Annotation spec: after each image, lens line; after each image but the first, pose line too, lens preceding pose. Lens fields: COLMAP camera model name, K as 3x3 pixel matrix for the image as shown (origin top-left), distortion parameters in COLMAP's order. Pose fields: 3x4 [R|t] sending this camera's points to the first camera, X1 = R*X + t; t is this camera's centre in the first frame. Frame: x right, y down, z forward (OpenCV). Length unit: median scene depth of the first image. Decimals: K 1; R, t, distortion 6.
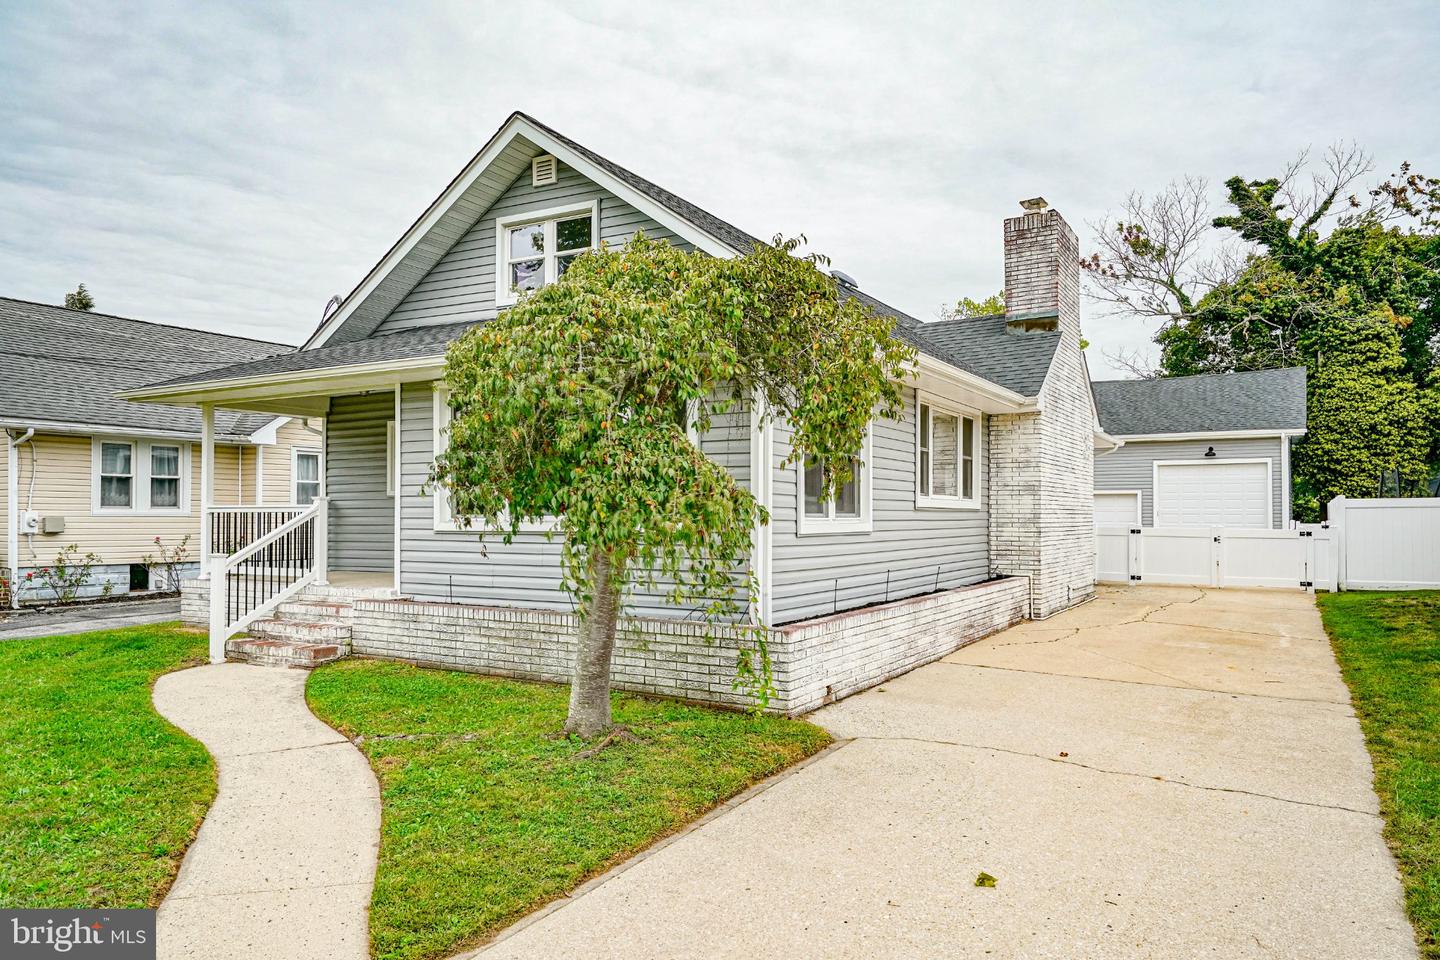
lens RADIAL K [[983.5, 0, 719.2], [0, 983.5, 512.2], [0, 0, 1]] dist [0.002247, 0.001348]
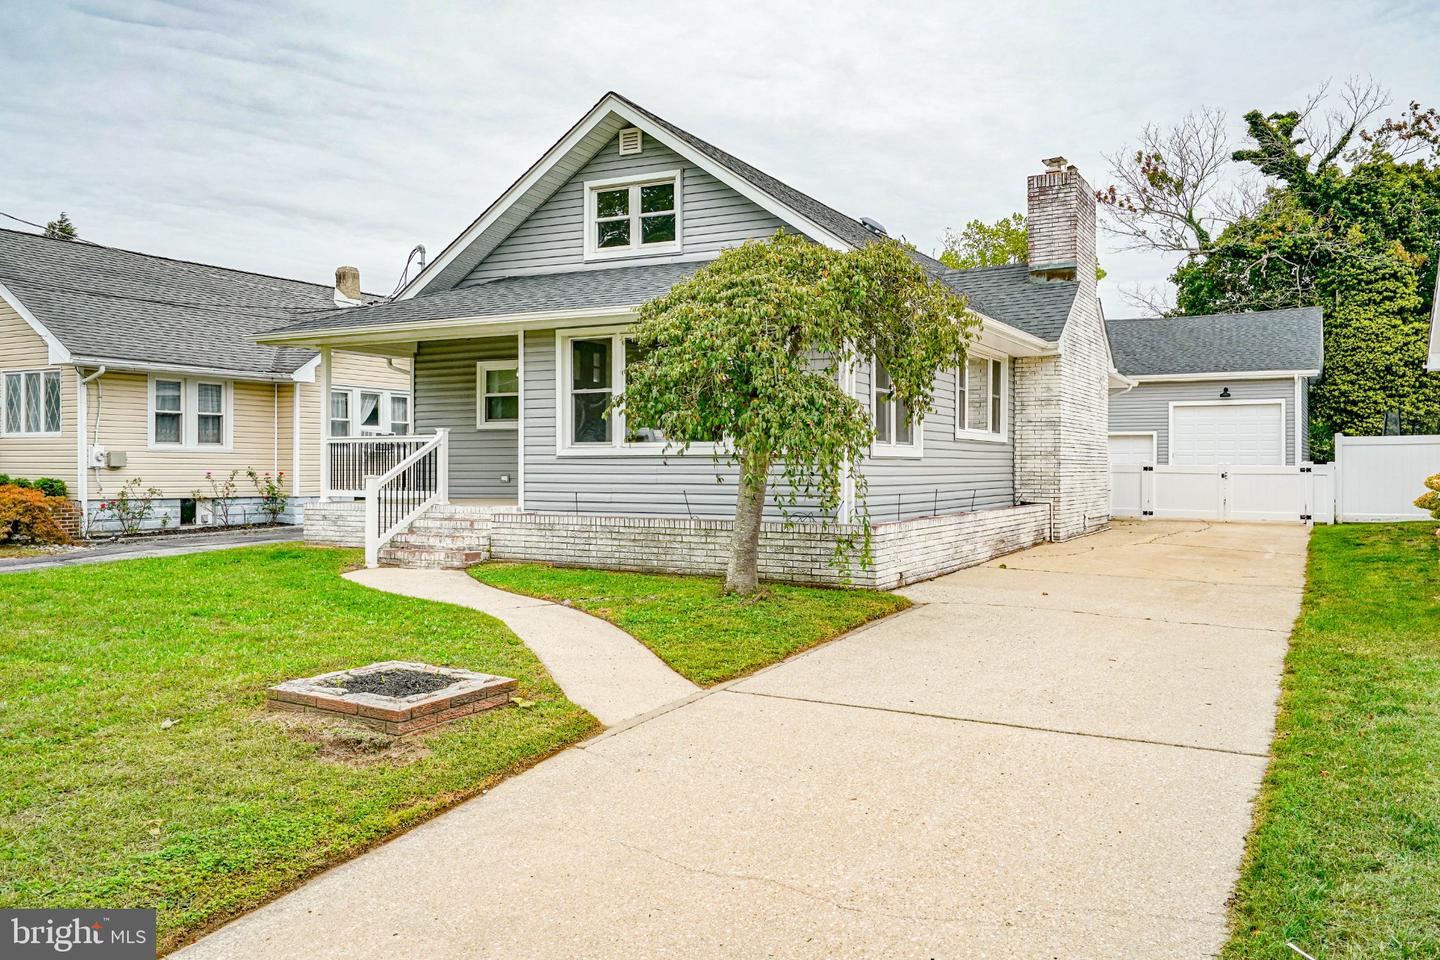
lens RADIAL K [[1145.2, 0, 720.0], [0, 1145.2, 480.0], [0, 0, 1]] dist [0.002508, -0.002838]
pose [[0.999384, 0.000055, 0.035085, -0.095359], [-0.000595, 0.999881, 0.015384, 0.017847], [-0.035080, -0.015395, 0.999266, -0.259699]]
